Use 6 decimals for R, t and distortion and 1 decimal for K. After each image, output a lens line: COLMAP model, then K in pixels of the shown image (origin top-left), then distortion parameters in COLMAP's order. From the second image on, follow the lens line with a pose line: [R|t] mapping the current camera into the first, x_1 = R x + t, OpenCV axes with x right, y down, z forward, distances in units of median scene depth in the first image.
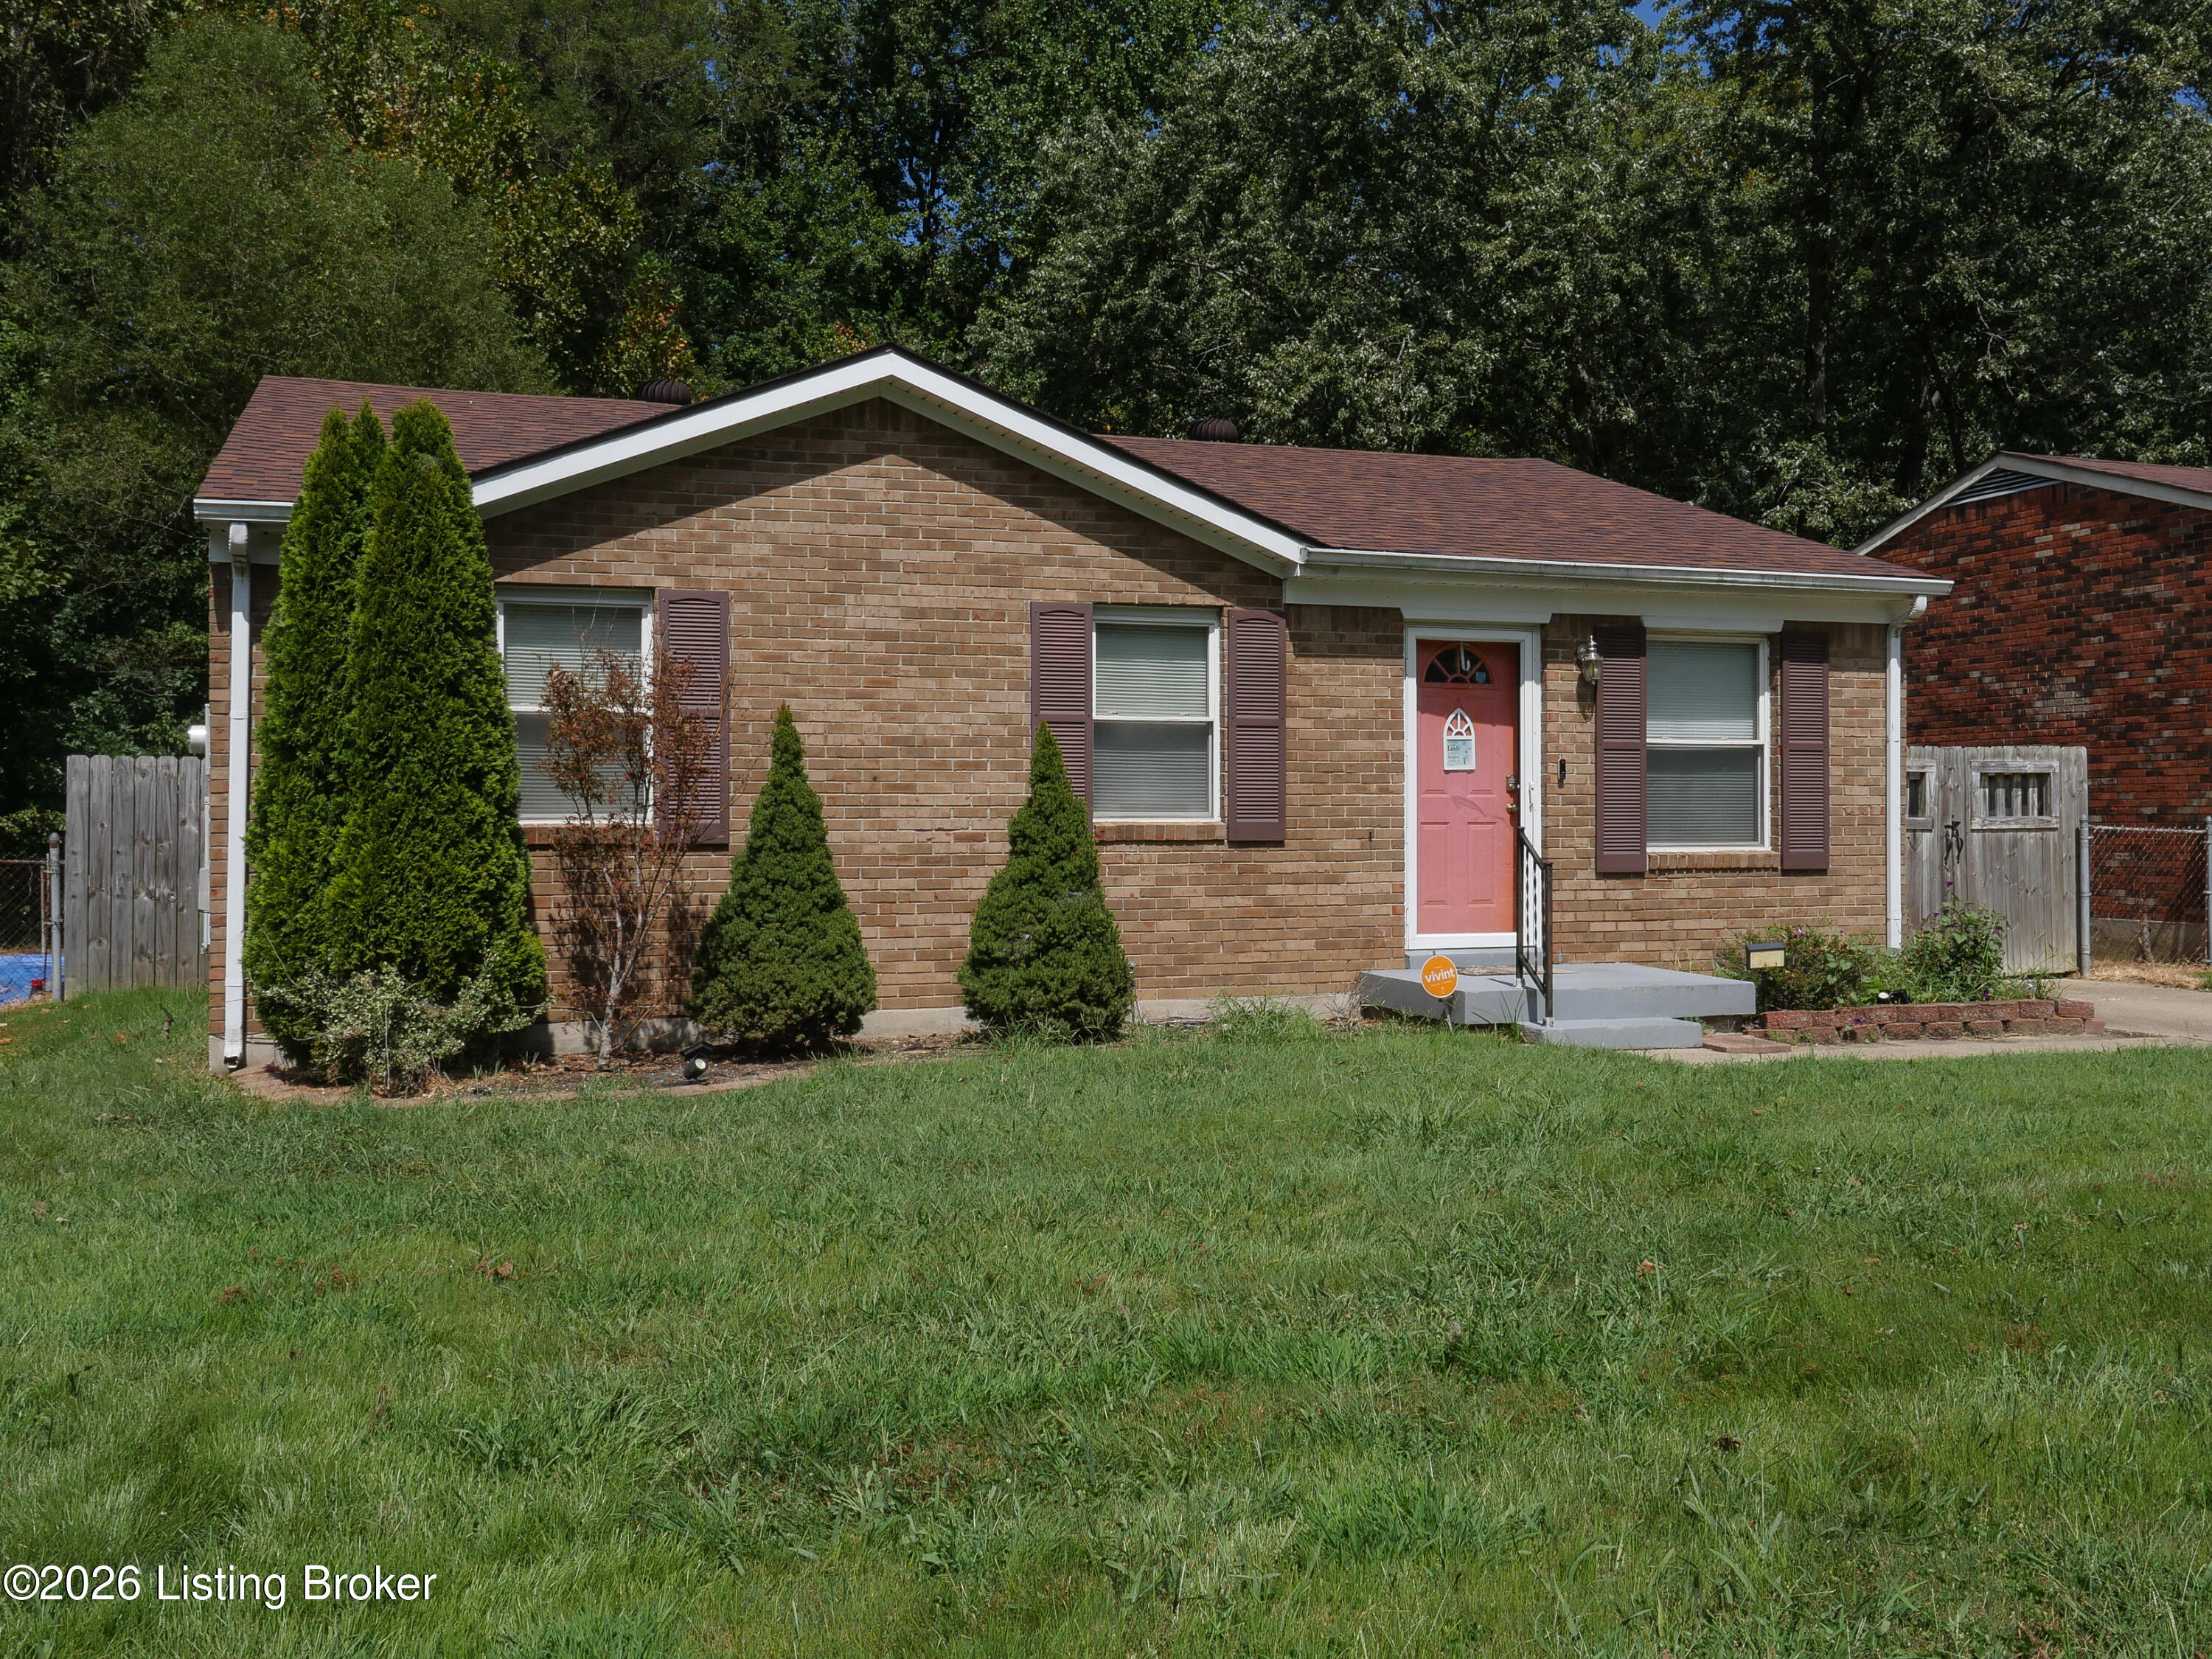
lens RADIAL K [[1954.7, 0, 1115.0], [0, 1954.7, 815.3], [0, 0, 1]] dist [0.004272, 0.008244]
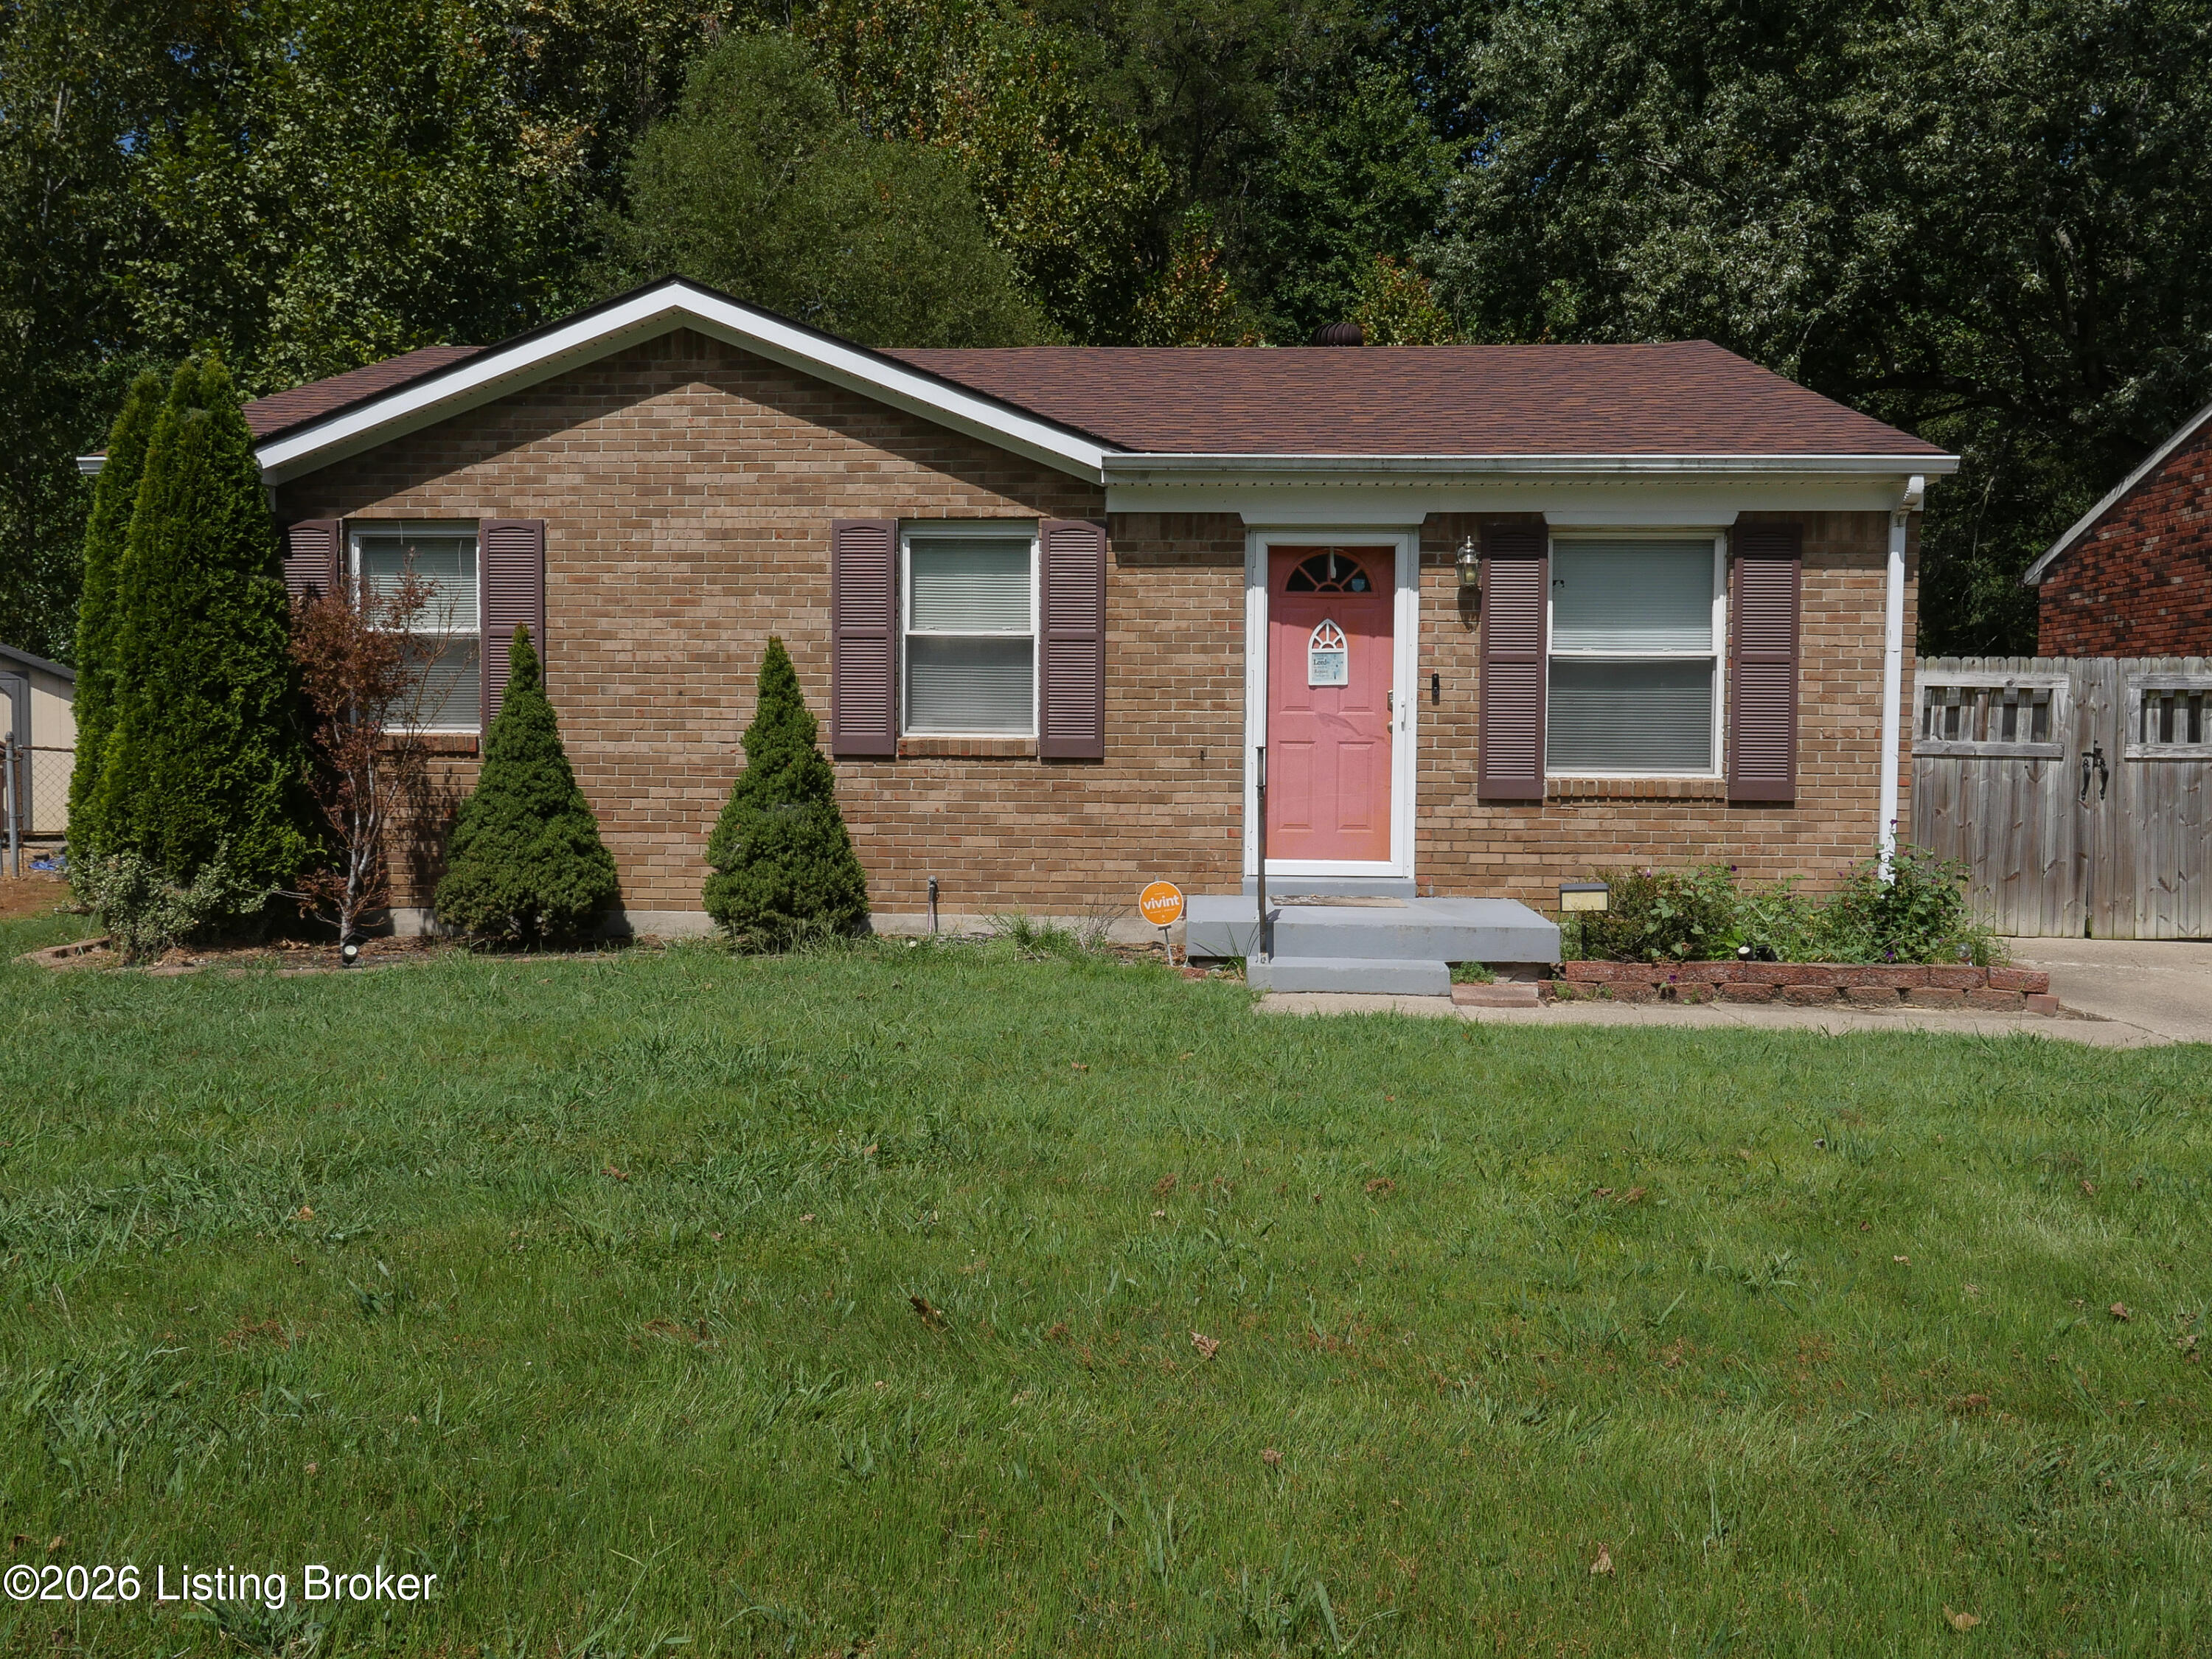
lens RADIAL K [[1826.5, 0, 1111.4], [0, 1826.5, 820.1], [0, 0, 1]] dist [0.002916, -0.007218]
pose [[0.924441, 0.027874, -0.380306, 0.446701], [-0.009559, 0.998705, 0.049963, -0.001610], [0.381206, -0.042553, 0.923510, 0.165165]]
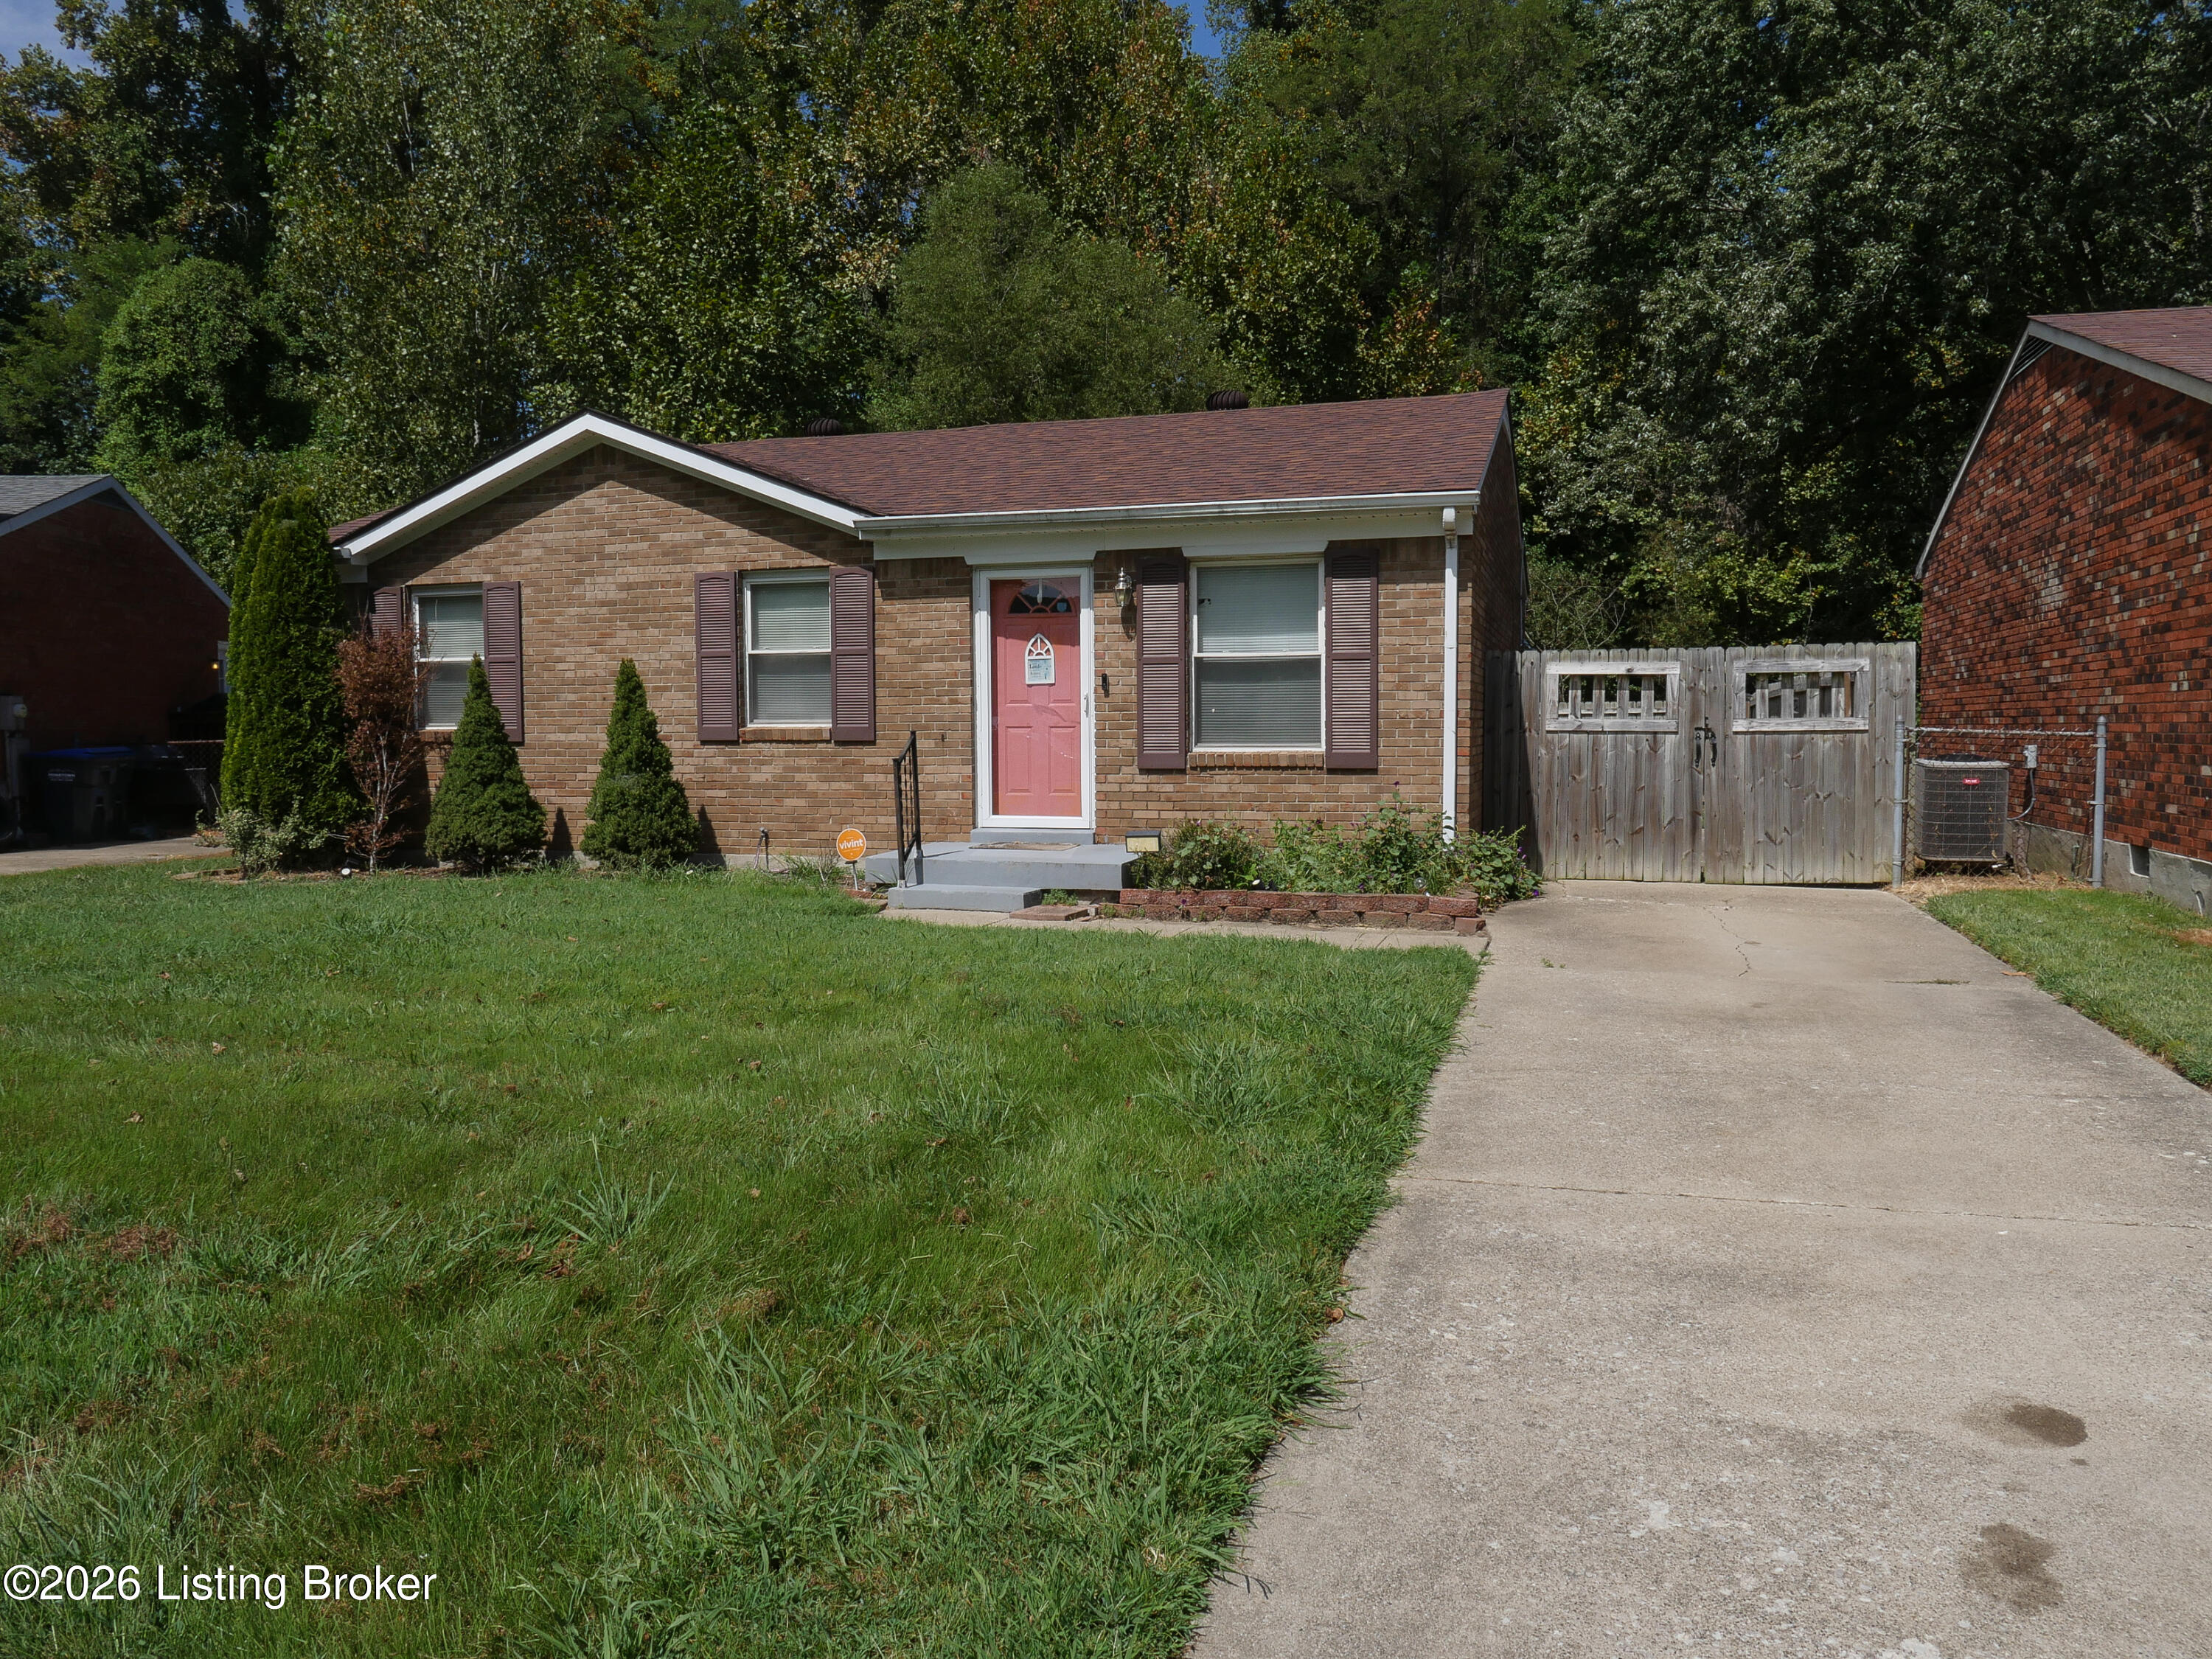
lens RADIAL K [[1609.9, 0, 1113.6], [0, 1609.9, 818.6], [0, 0, 1]] dist [-0.046654, 0.008937]
pose [[0.804704, 0.031894, -0.592819, 0.882818], [0.004748, 0.998178, 0.060147, 0.001021], [0.593658, -0.051216, 0.803086, 0.224176]]
